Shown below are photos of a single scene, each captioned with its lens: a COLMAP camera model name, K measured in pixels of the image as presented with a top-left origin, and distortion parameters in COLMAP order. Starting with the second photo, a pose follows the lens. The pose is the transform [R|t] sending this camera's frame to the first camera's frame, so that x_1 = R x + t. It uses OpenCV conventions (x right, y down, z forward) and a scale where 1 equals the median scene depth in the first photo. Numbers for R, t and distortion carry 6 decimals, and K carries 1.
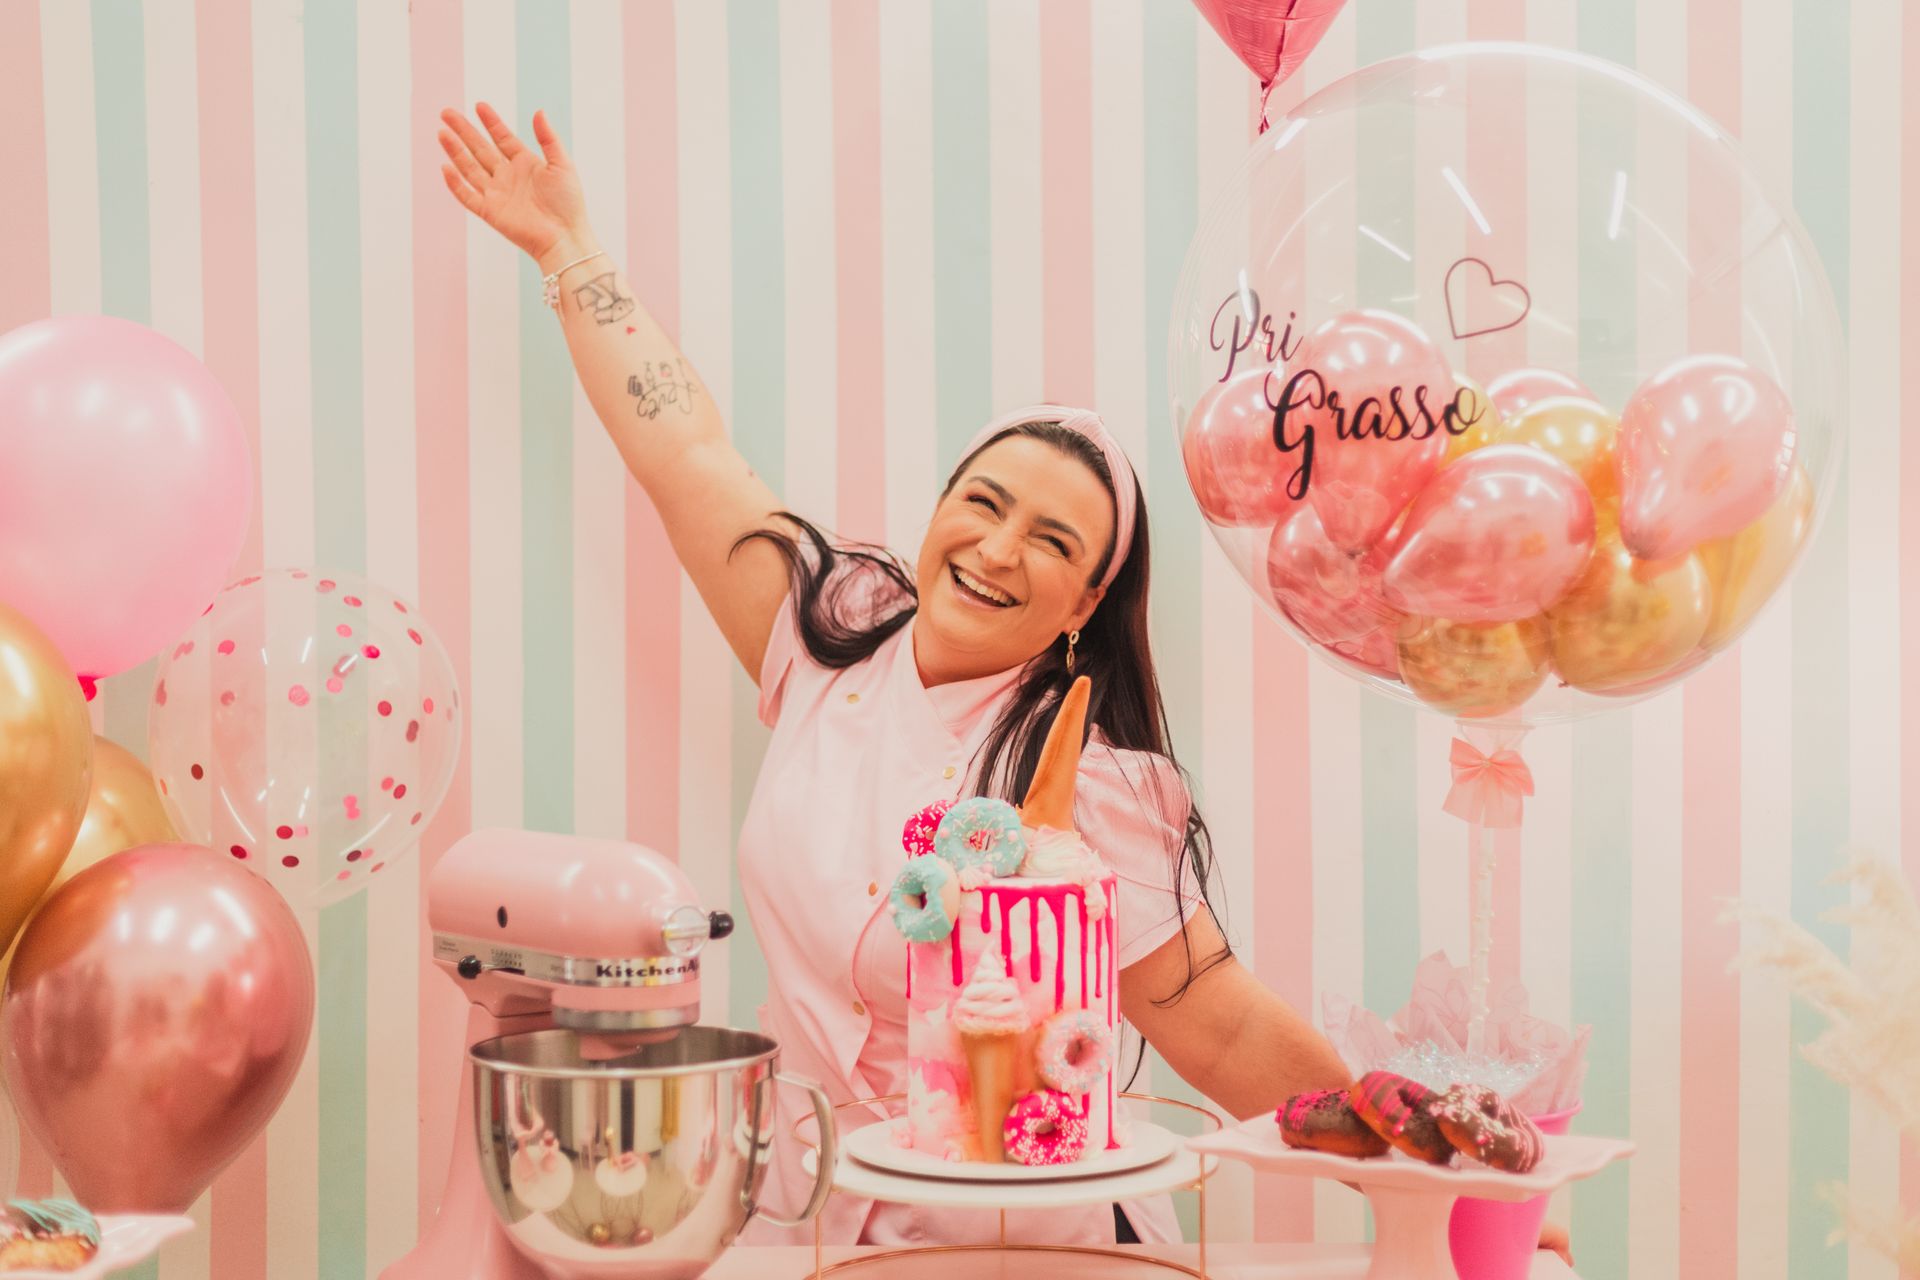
lens RADIAL K [[2883.5, 0, 963.4], [0, 2883.5, 629.7], [0, 0, 1]] dist [0.012219, -0.026959]
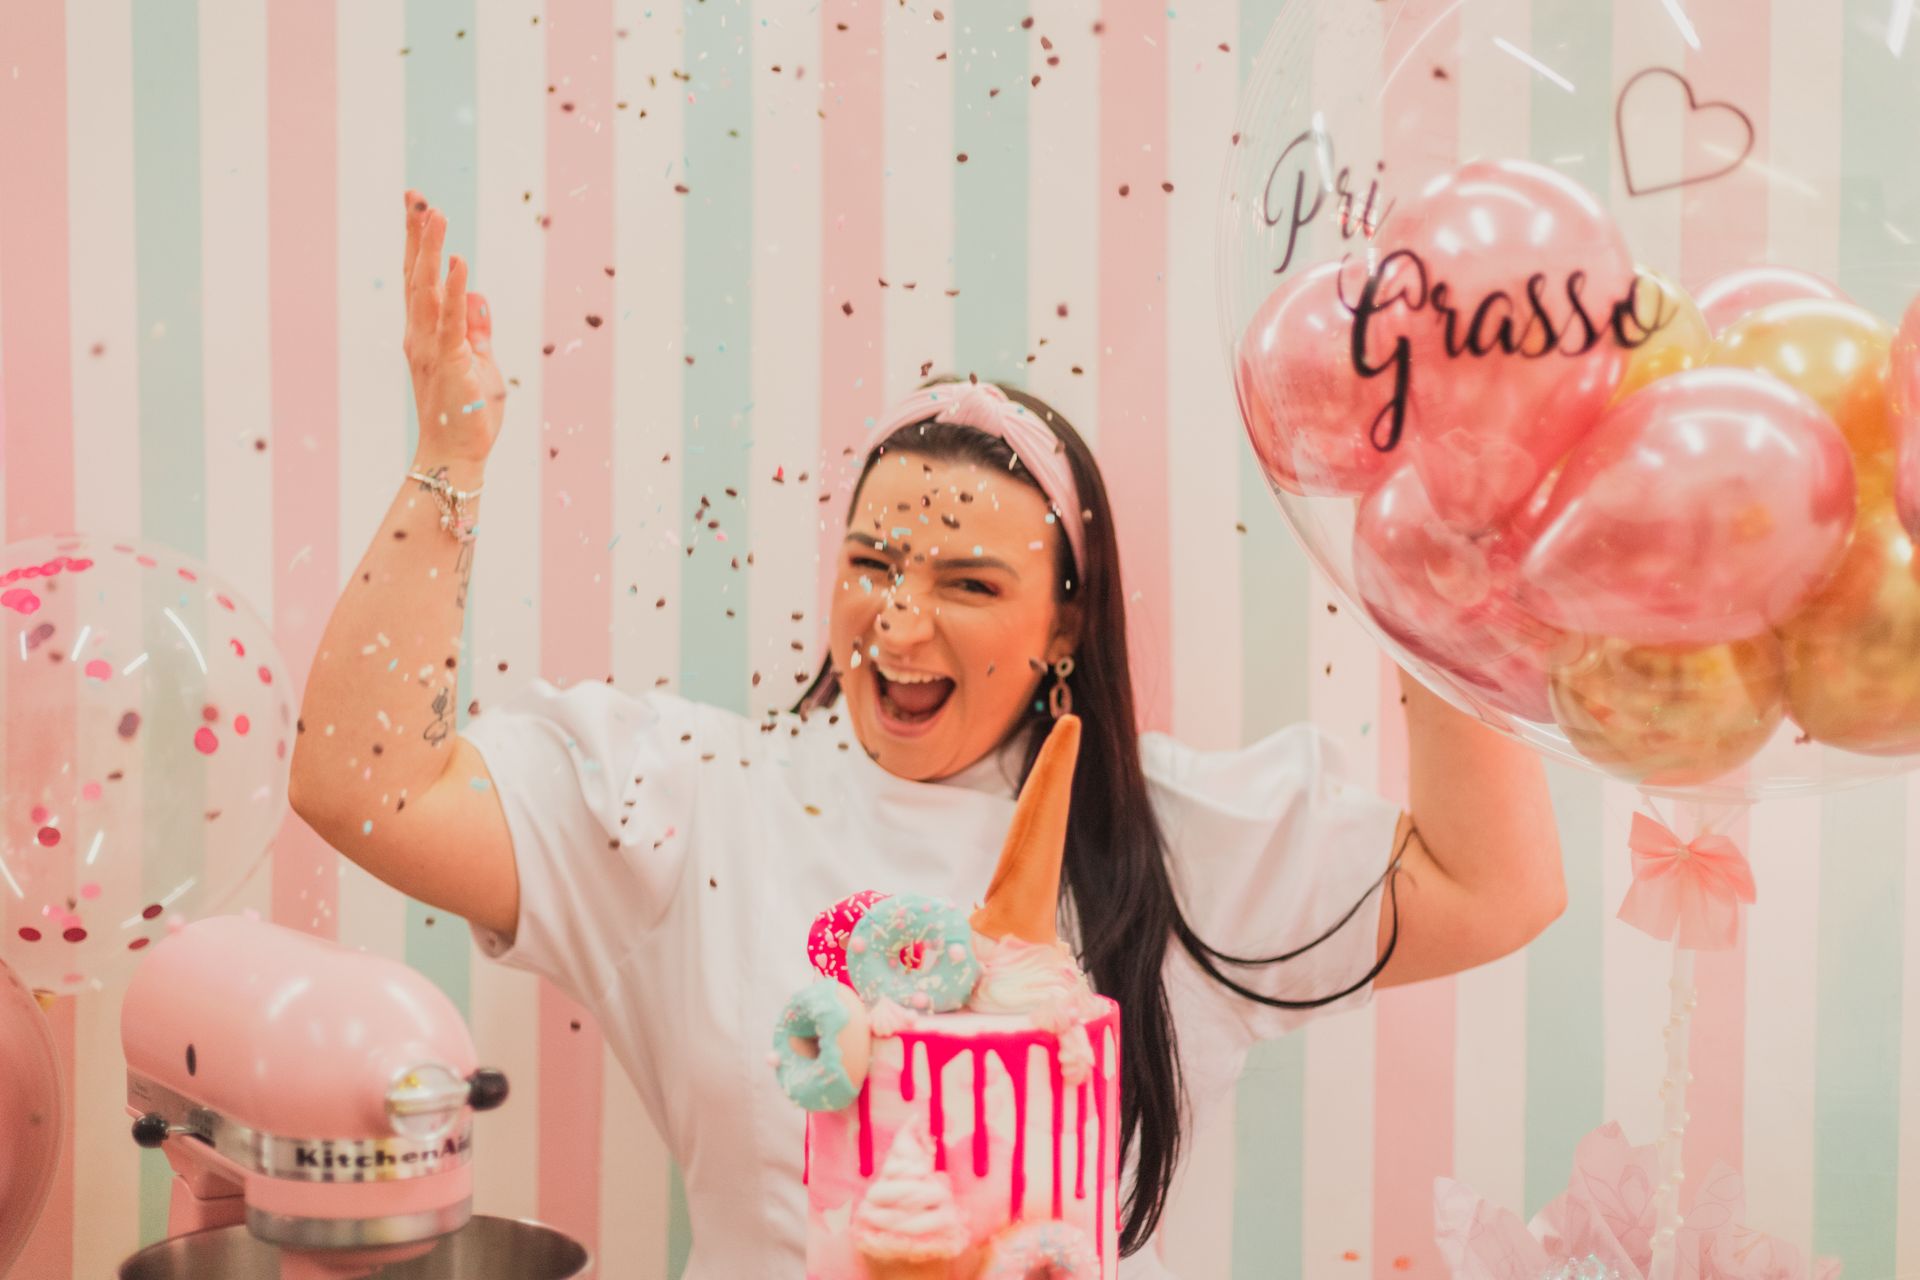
lens RADIAL K [[2884.1, 0, 946.2], [0, 2884.1, 634.7], [0, 0, 1]] dist [0.010965, -0.008272]
pose [[0.995642, 0.012748, -0.092379, 0.077068], [-0.011582, 0.999847, 0.013144, -0.011268], [0.092532, -0.012016, 0.995637, 0.340377]]
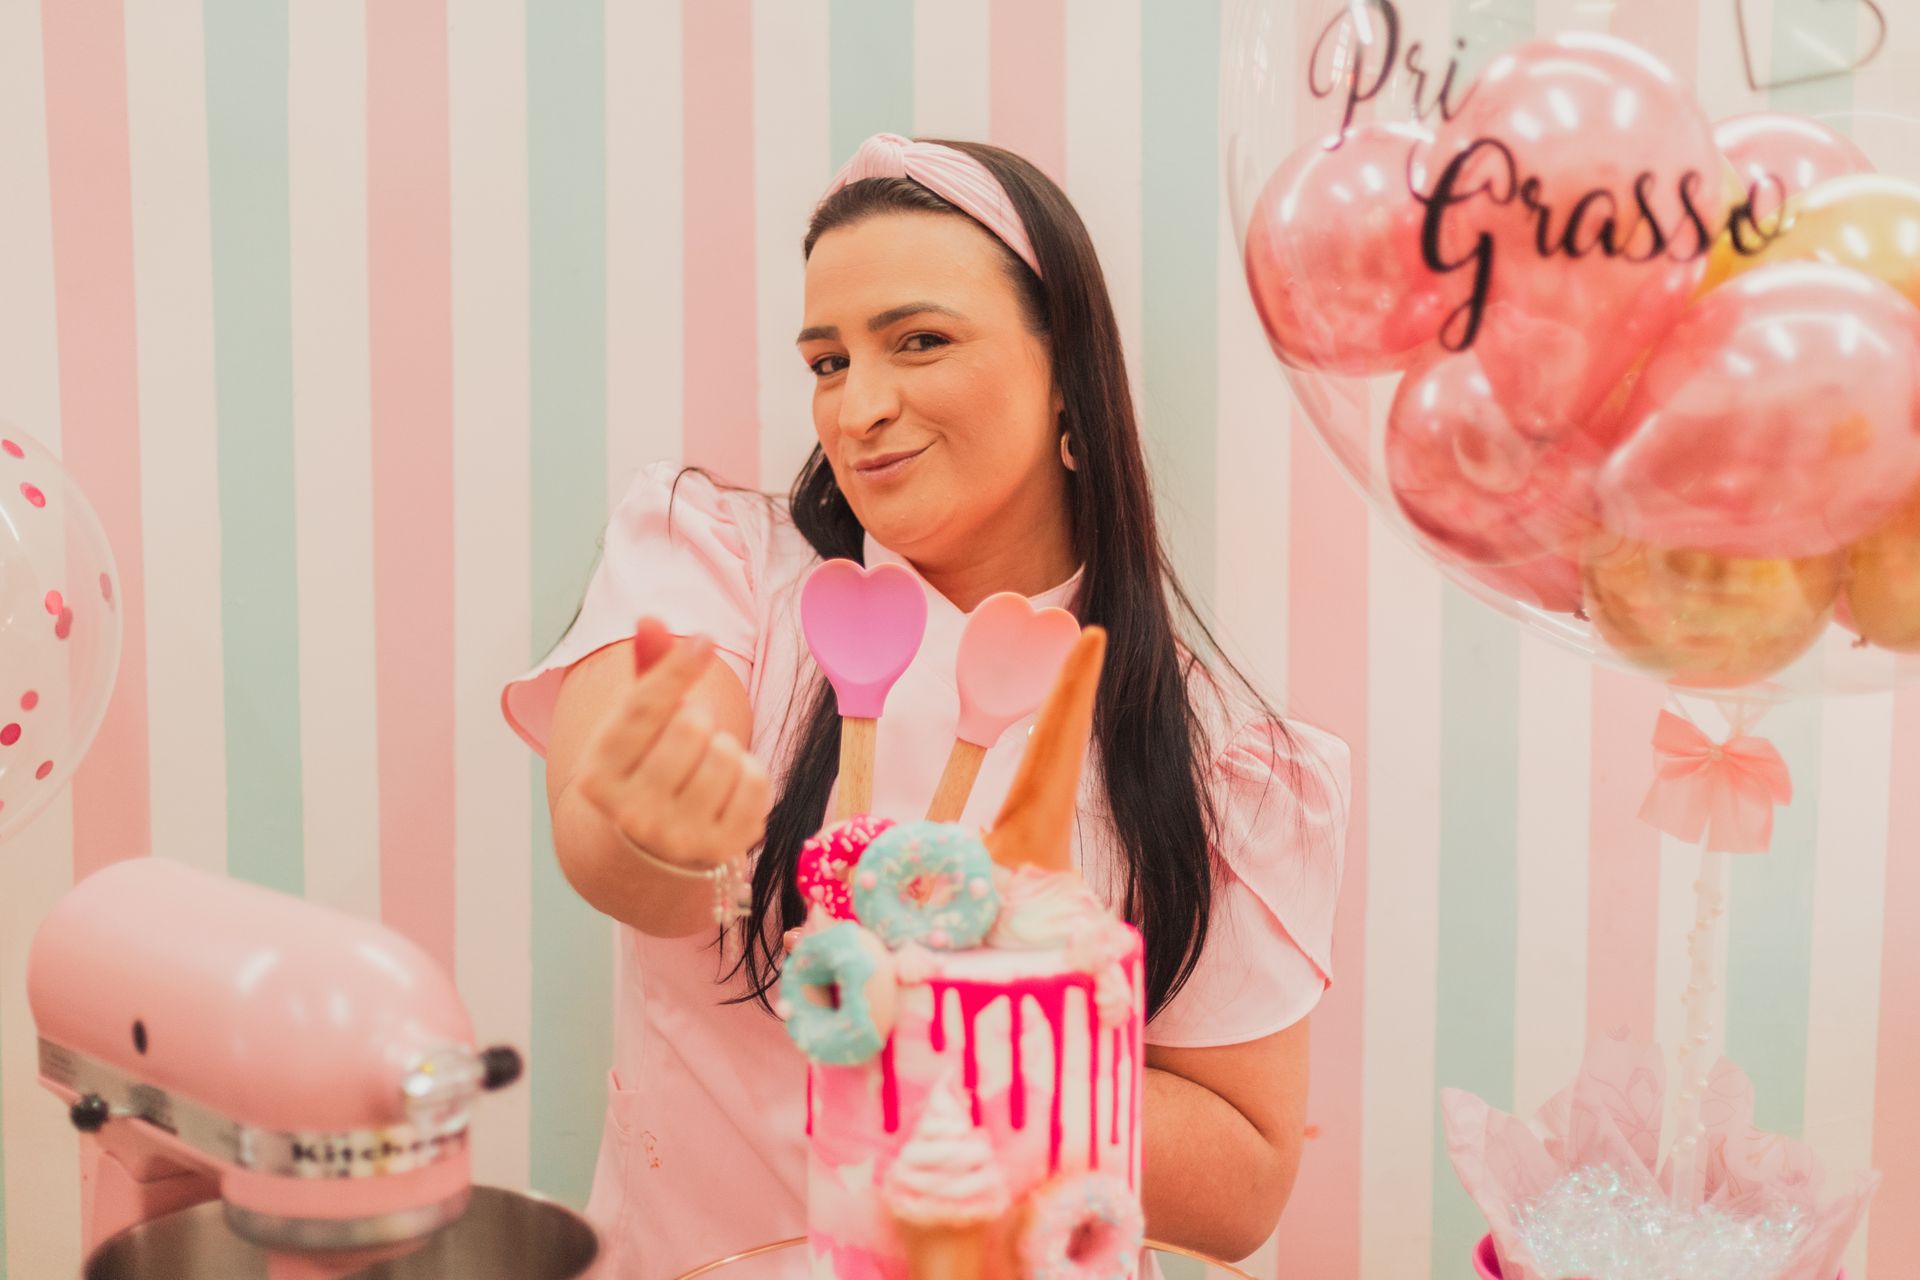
lens RADIAL K [[3041.3, 0, 959.4], [0, 3041.3, 607.4], [0, 0, 1]] dist [-0.015569, 0.106923]
pose [[0.998808, 0.001222, 0.048790, -0.019445], [-0.005972, 0.995234, 0.097329, -0.052929], [-0.048438, -0.097505, 0.994056, 0.363856]]
